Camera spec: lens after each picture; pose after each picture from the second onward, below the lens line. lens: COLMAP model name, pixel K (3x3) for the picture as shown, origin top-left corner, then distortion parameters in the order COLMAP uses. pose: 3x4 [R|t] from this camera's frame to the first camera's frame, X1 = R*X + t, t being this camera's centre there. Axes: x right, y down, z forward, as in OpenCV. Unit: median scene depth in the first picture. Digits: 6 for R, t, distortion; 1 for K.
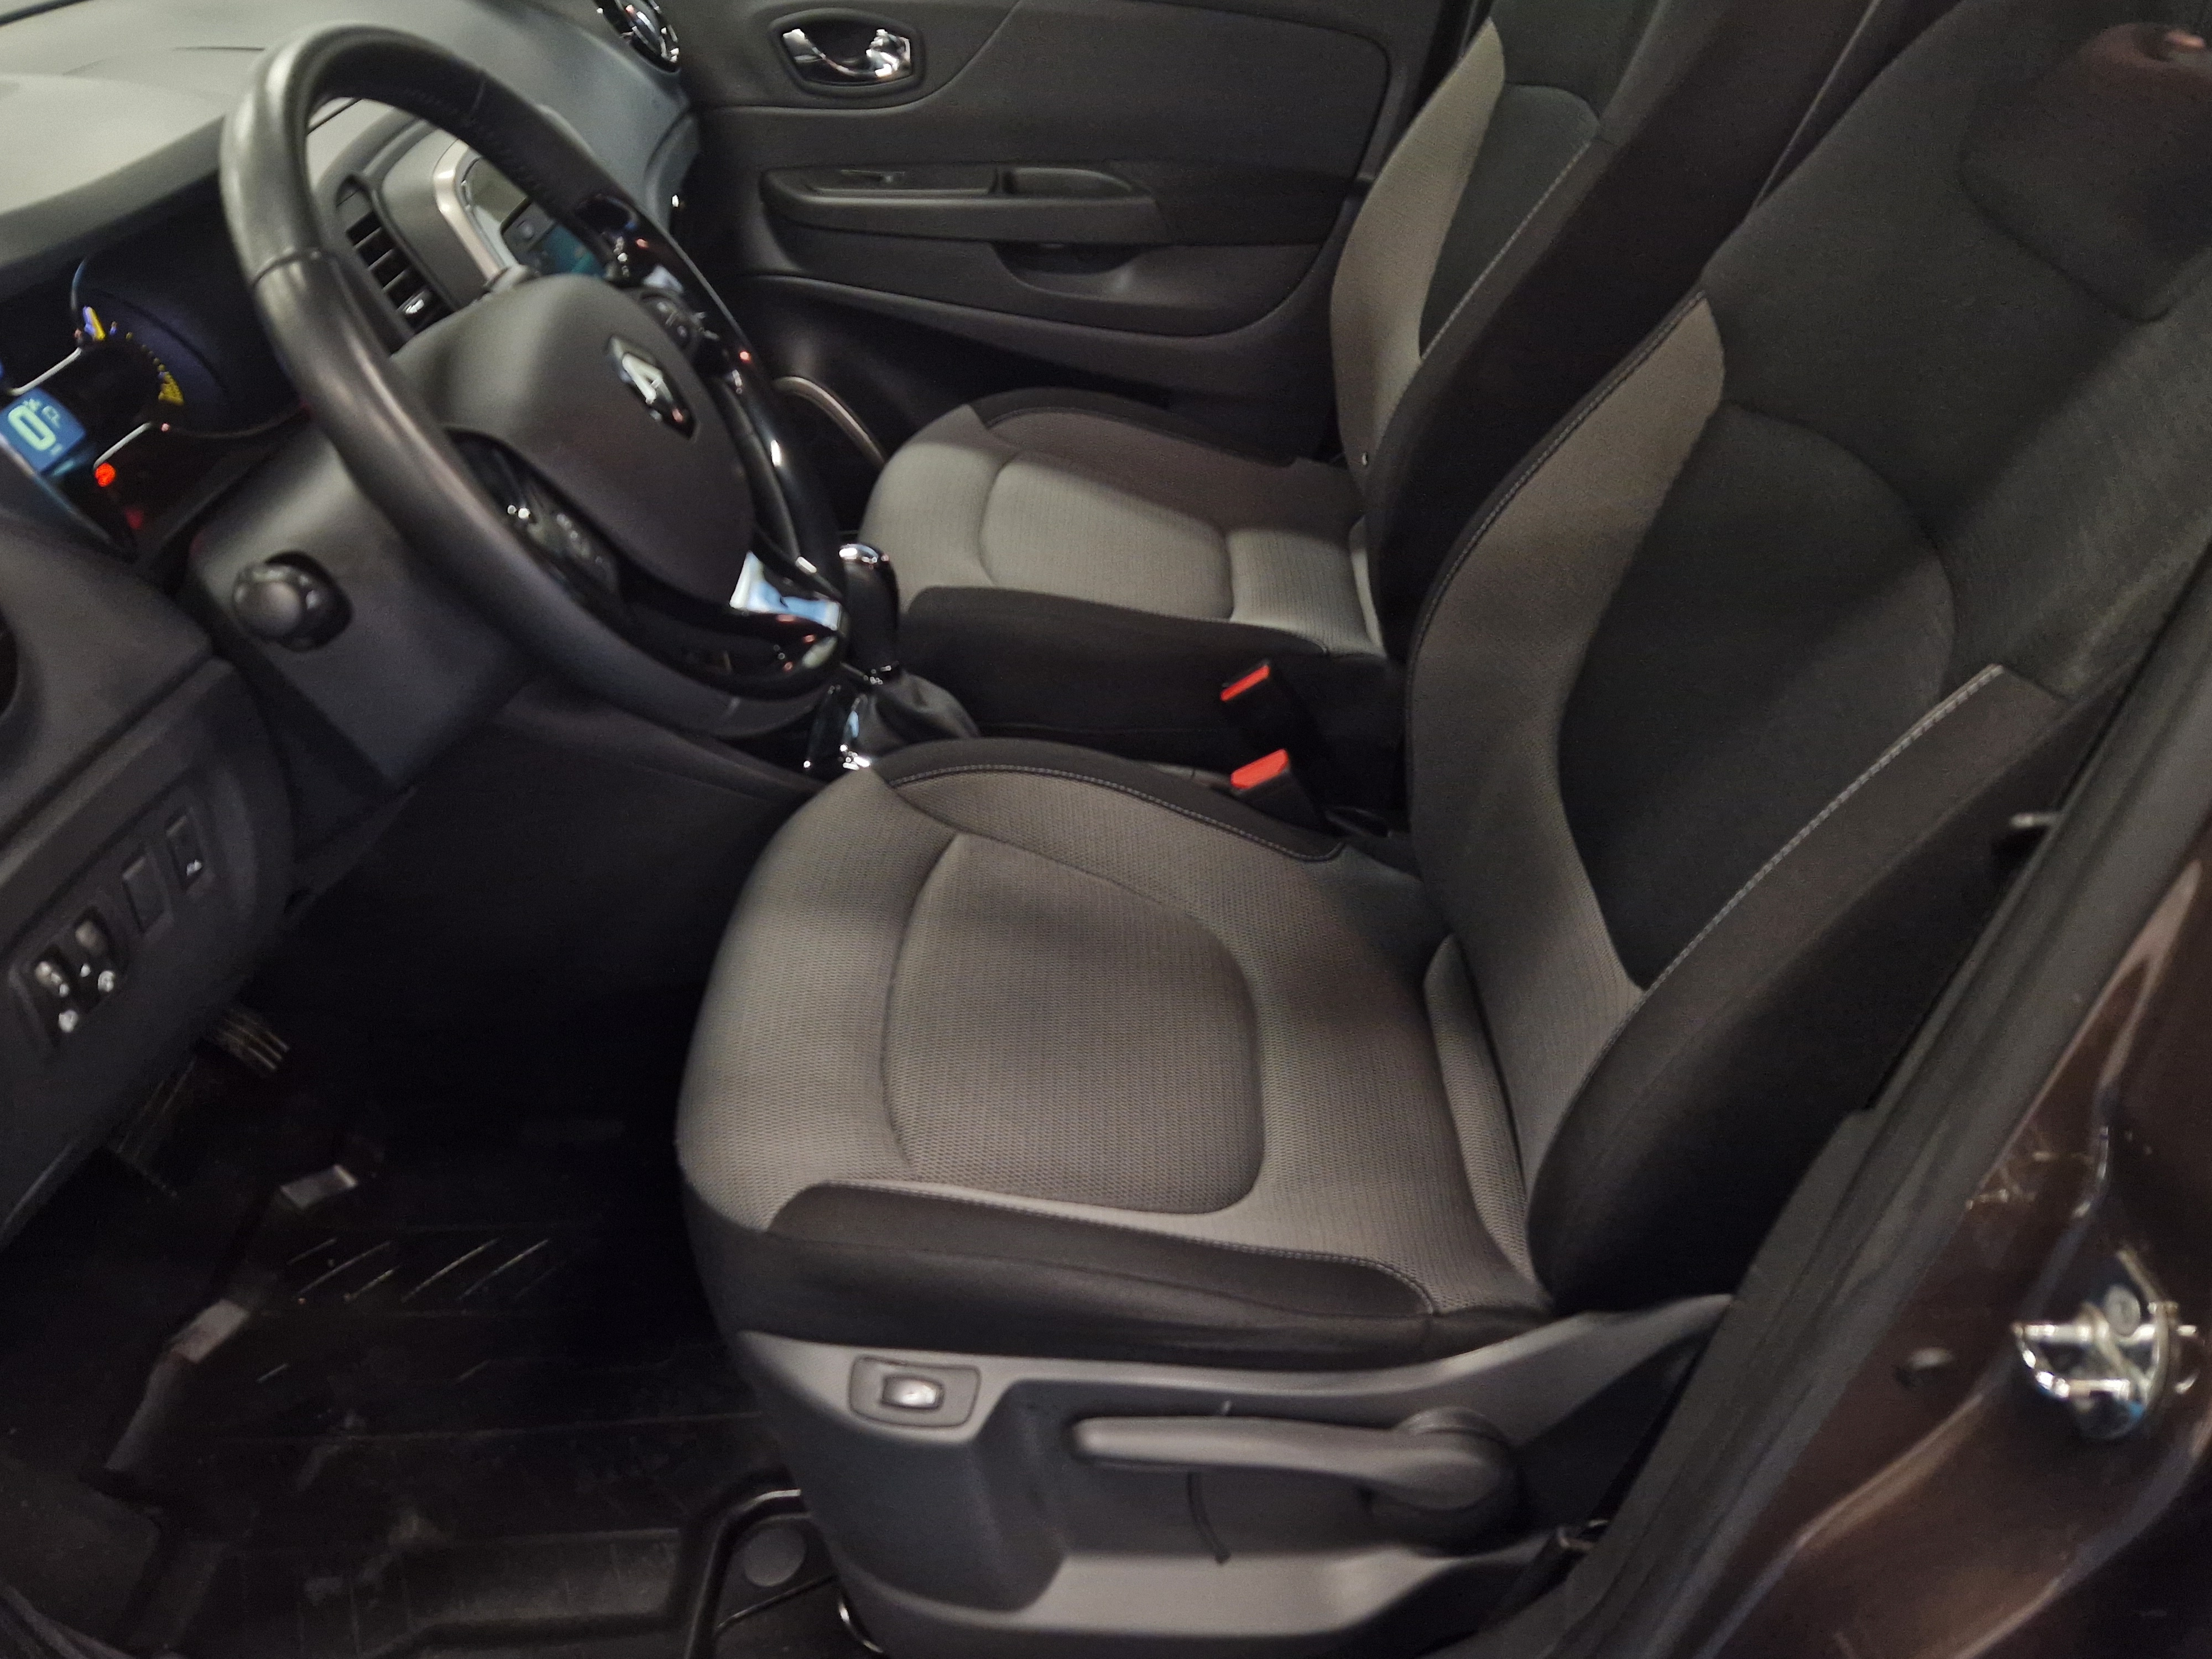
lens RADIAL K [[1722.5, 0, 1097.8], [0, 1722.5, 839.9], [0, 0, 1]] dist [0.056327, -0.011894]
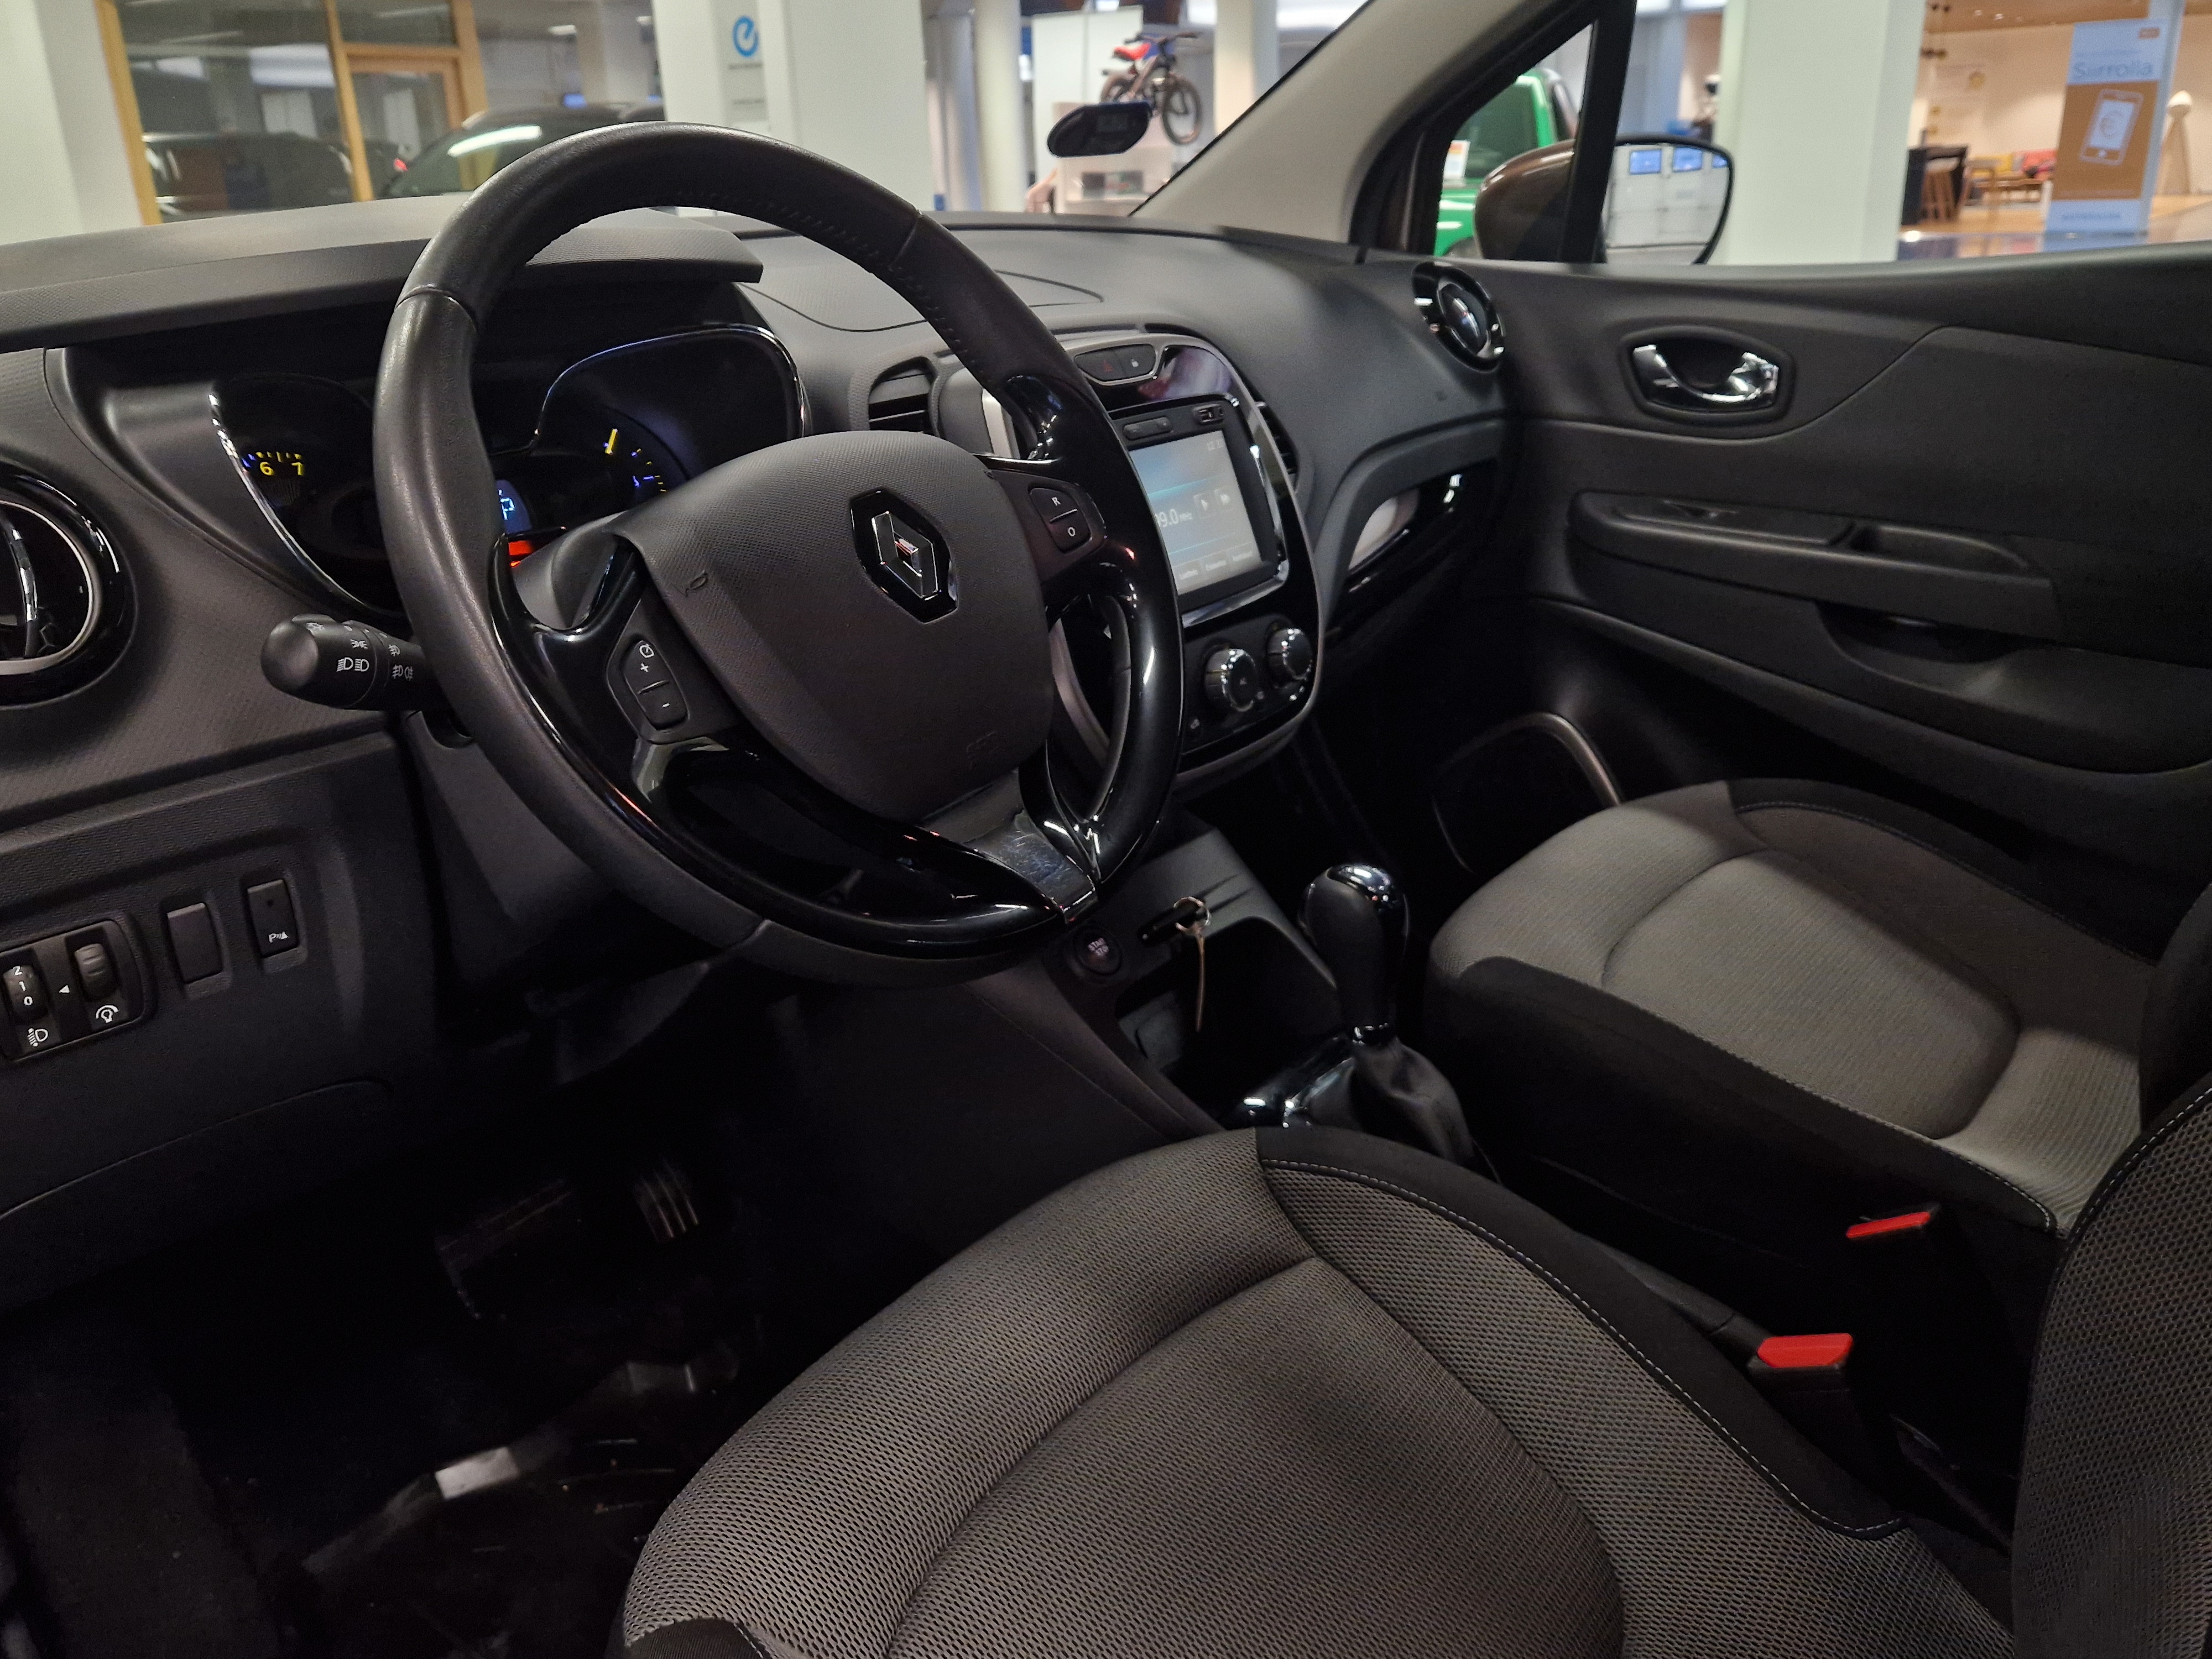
lens RADIAL K [[1722.5, 0, 1115.6], [0, 1722.5, 812.8], [0, 0, 1]] dist [0.056327, -0.011894]
pose [[0.798859, 0.229715, -0.555928, 0.154202], [-0.352673, 0.927560, -0.123509, -0.041583], [0.487284, 0.294727, 0.822004, 0.215570]]
